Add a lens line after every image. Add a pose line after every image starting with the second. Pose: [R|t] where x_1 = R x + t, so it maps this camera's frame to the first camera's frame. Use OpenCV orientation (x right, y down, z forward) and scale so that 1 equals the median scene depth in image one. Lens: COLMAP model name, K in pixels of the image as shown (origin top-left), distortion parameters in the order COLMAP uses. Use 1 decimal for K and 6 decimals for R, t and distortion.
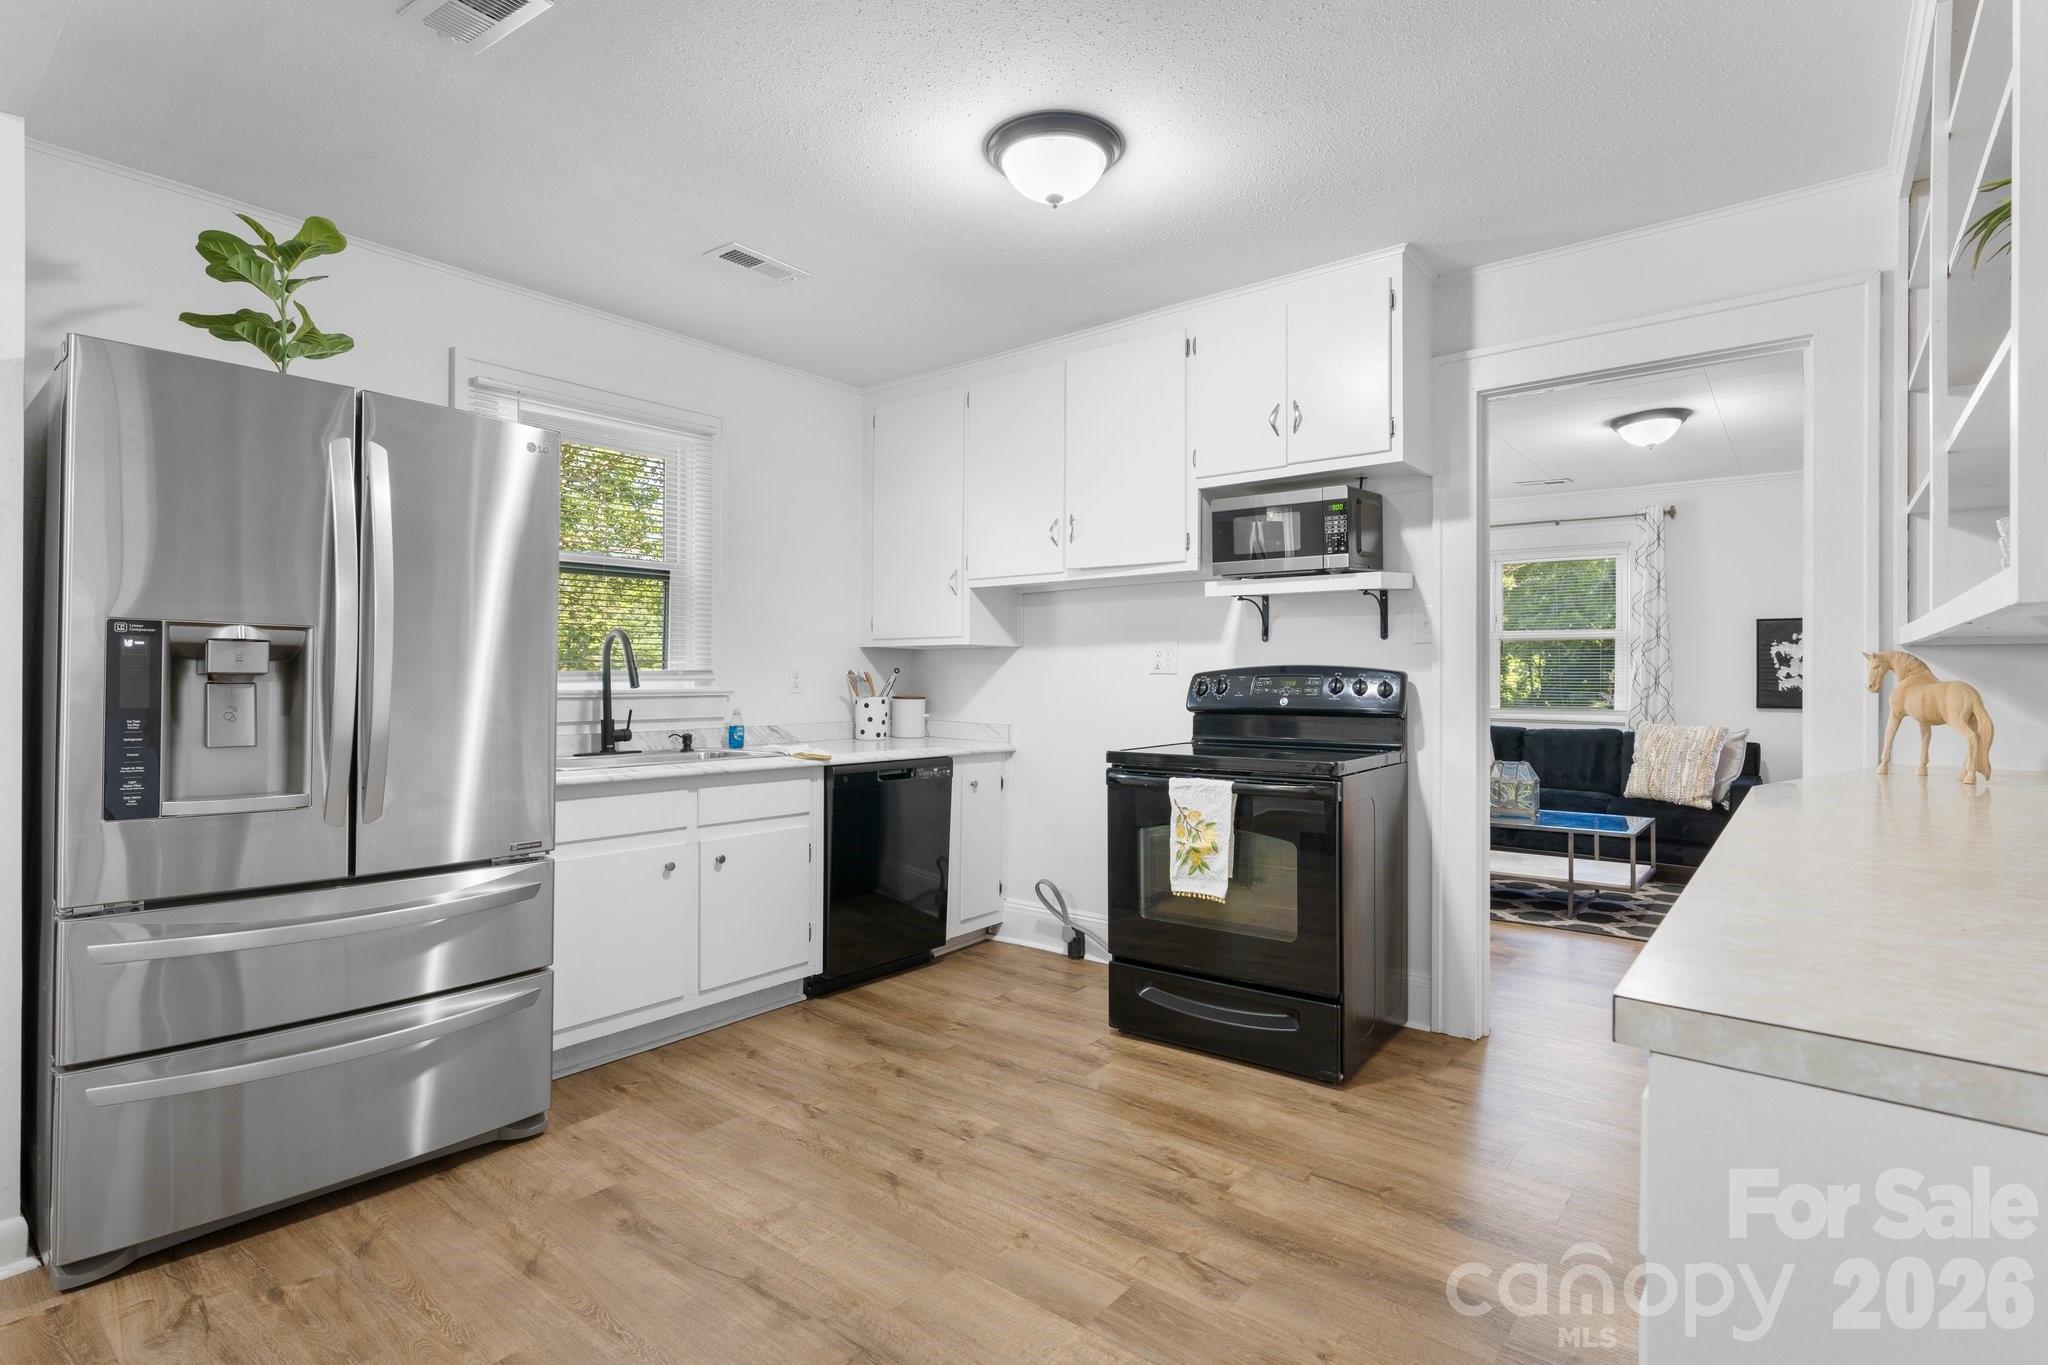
lens RADIAL K [[990.9, 0, 1026.3], [0, 990.9, 677.9], [0, 0, 1]] dist [-0.001267, 0.000532]
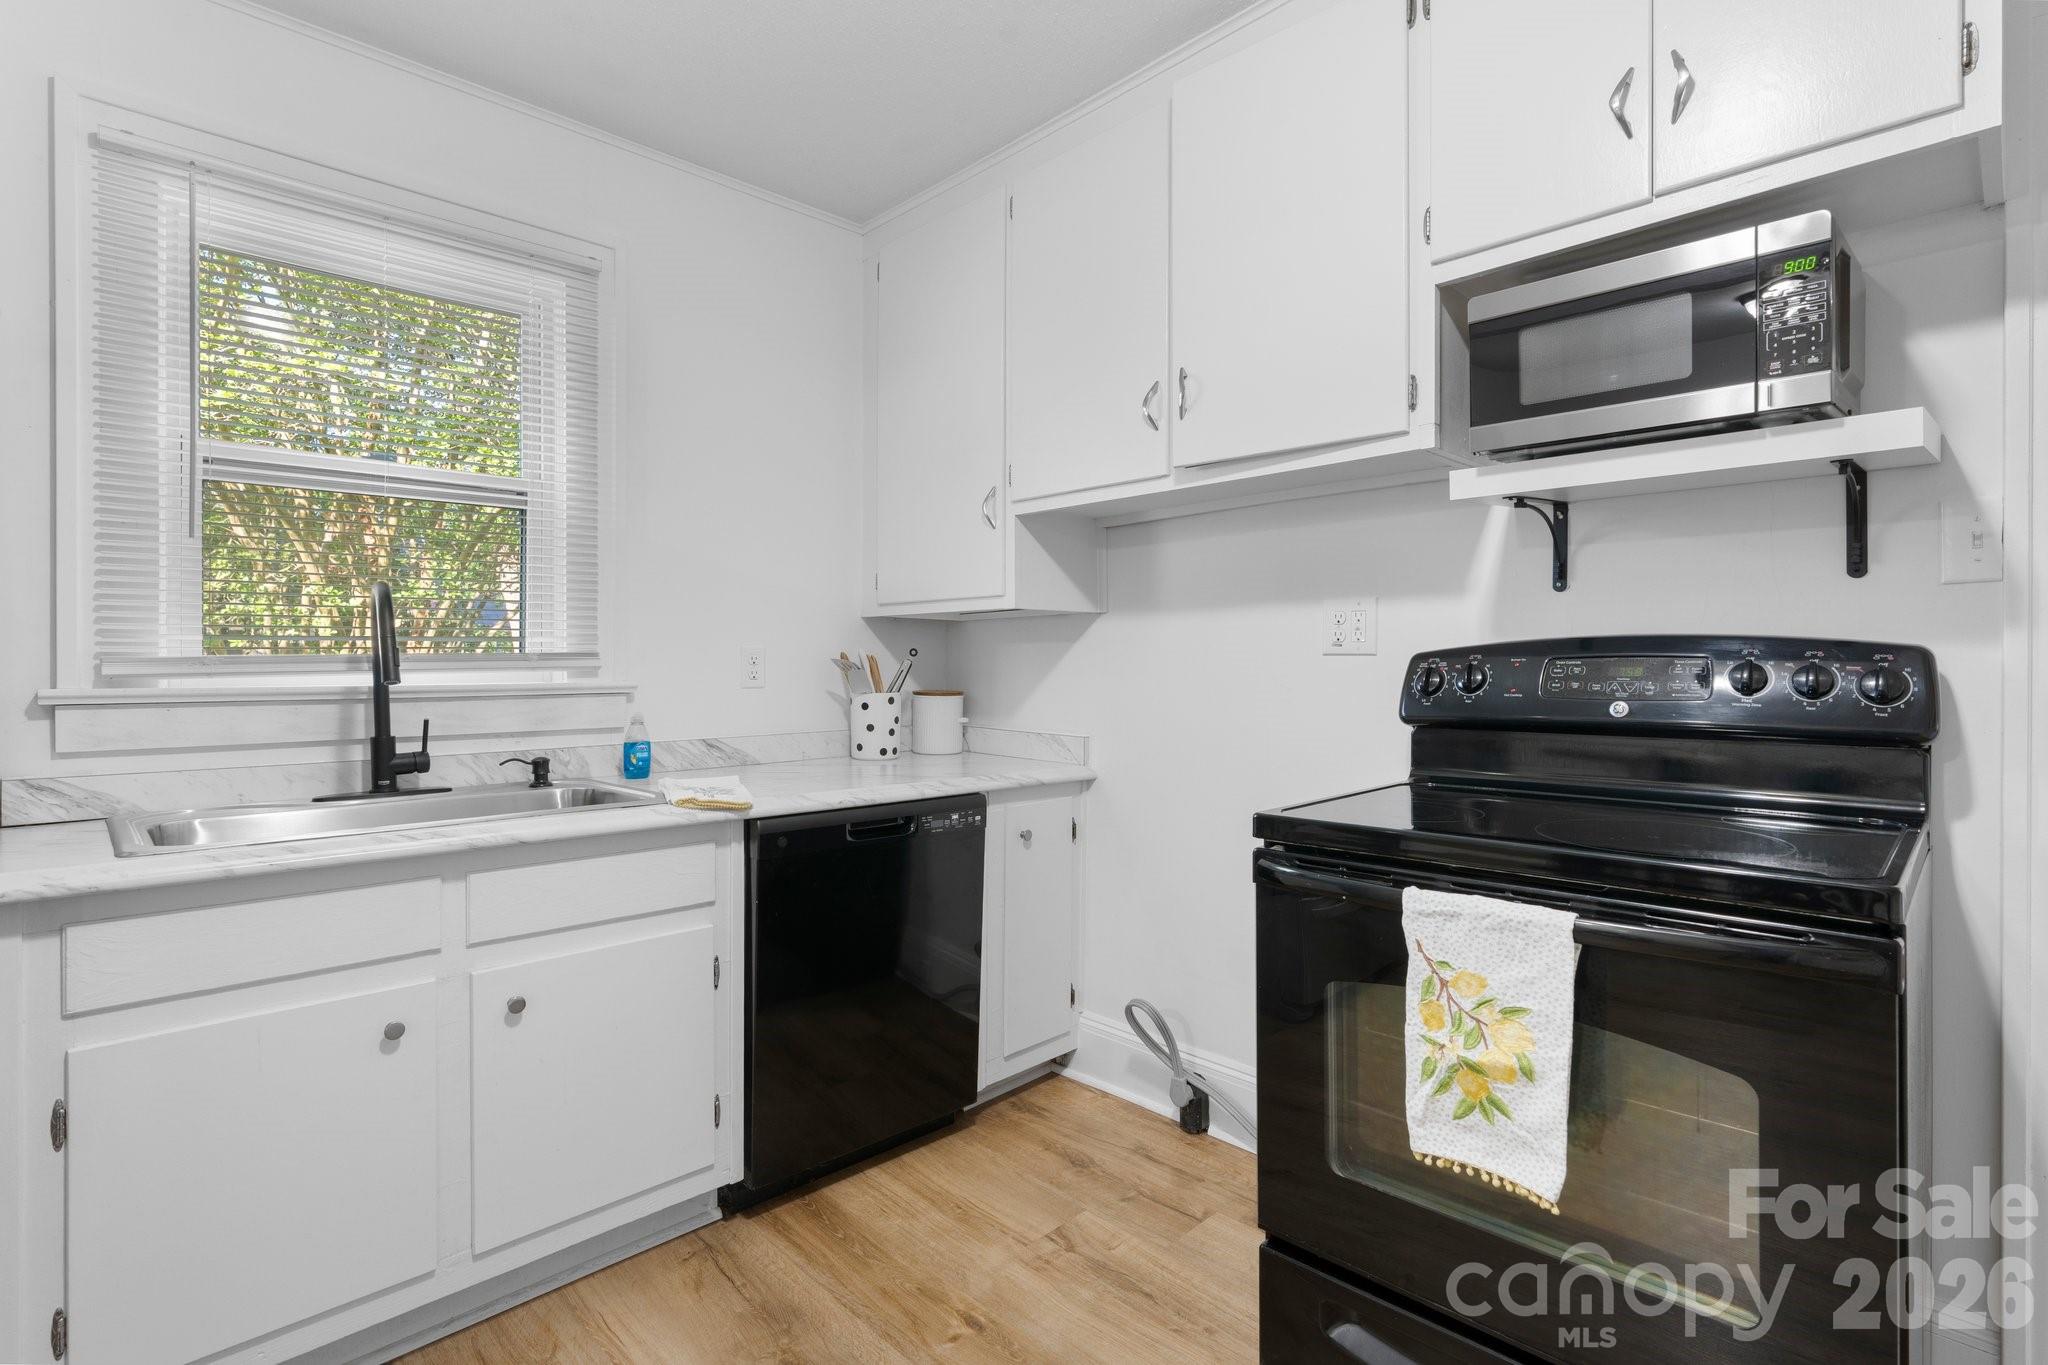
lens RADIAL K [[990.9, 0, 1018.7], [0, 990.9, 666.4], [0, 0, 1]] dist [-0.001267, 0.000532]
pose [[0.991693, -0.003825, -0.128572, 0.026937], [0.004399, 0.999982, 0.004180, -0.000479], [0.128554, -0.004711, 0.991691, 0.457961]]
